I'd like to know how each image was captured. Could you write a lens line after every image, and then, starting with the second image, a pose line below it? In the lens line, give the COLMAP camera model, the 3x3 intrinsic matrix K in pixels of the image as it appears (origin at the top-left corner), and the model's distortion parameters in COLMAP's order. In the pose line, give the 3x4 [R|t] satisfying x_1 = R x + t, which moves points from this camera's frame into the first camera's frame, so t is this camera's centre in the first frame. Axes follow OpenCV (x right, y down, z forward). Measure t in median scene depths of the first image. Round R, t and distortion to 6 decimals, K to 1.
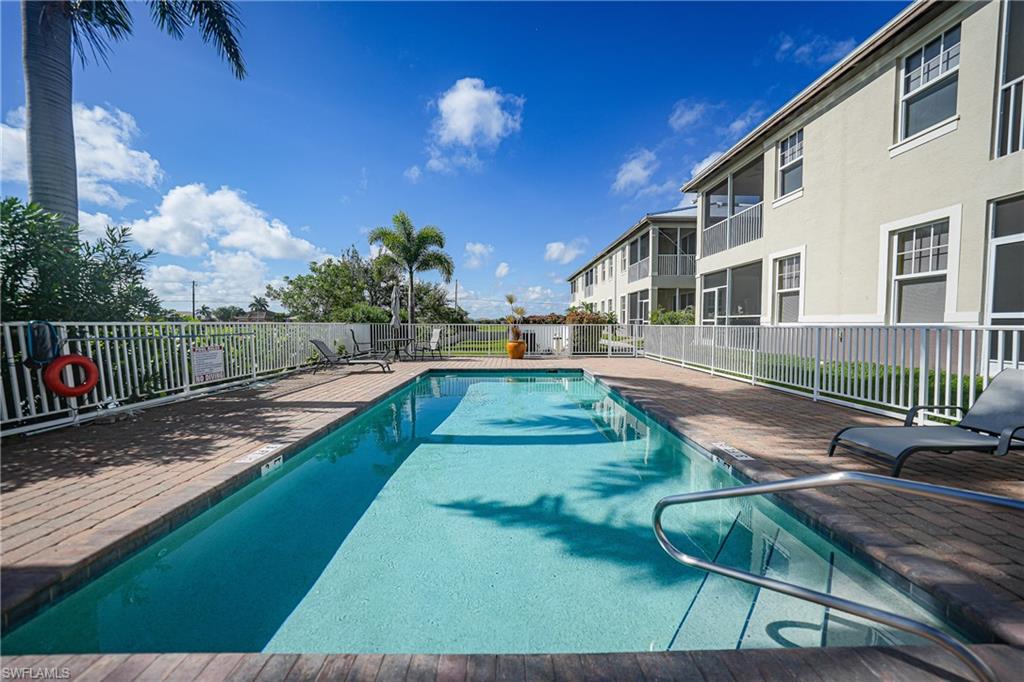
lens RADIAL K [[356.0, 0, 509.0], [0, 356.0, 337.8], [0, 0, 1]] dist [-0.030044, 0.006808]
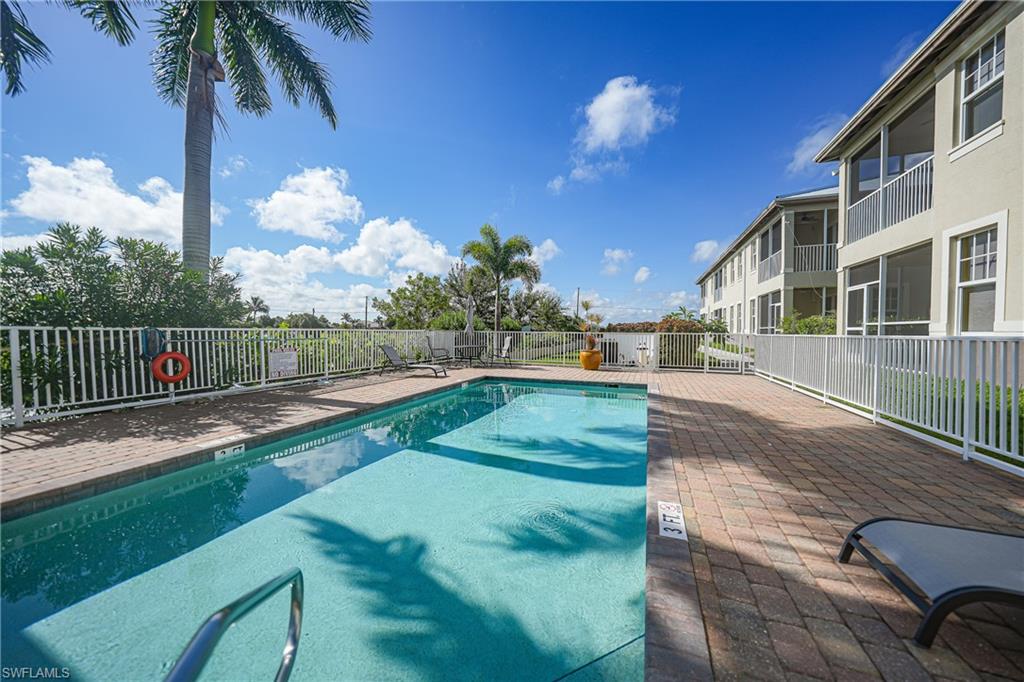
lens RADIAL K [[356.0, 0, 509.0], [0, 356.0, 337.8], [0, 0, 1]] dist [-0.030044, 0.006808]
pose [[0.933383, 0.011844, -0.358686, 0.172685], [-0.020072, 0.999614, -0.019222, -0.002471], [0.358320, 0.025141, 0.933260, 0.072612]]
